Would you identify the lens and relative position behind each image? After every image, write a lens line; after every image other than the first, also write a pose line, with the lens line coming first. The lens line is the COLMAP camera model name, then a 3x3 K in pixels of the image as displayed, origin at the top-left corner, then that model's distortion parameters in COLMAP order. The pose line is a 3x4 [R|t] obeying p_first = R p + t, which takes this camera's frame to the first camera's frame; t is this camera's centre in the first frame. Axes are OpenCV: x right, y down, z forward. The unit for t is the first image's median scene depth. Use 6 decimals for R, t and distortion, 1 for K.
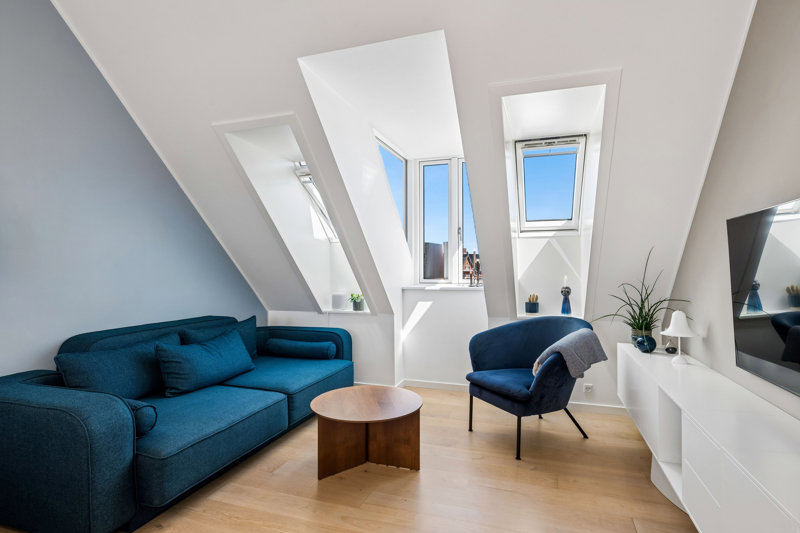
lens RADIAL K [[415.4, 0, 403.6], [0, 415.4, 269.2], [0, 0, 1]] dist [-0.000409, -0.003434]
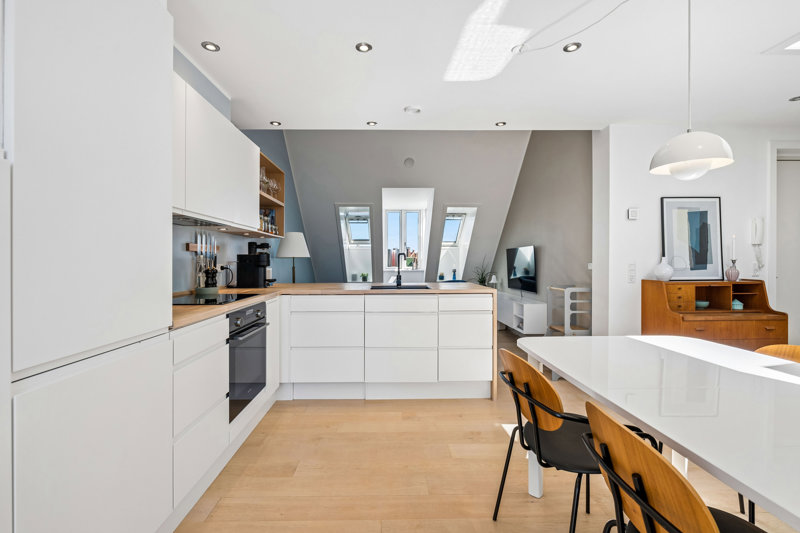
lens RADIAL K [[358.8, 0, 398.4], [0, 358.8, 261.4], [0, 0, 1]] dist [-0.000122, -0.000012]
pose [[0.932165, 0.000333, 0.362034, -0.864025], [0.000405, 0.999998, -0.001963, 0.000551], [-0.362034, 0.001976, 0.932163, -1.103332]]
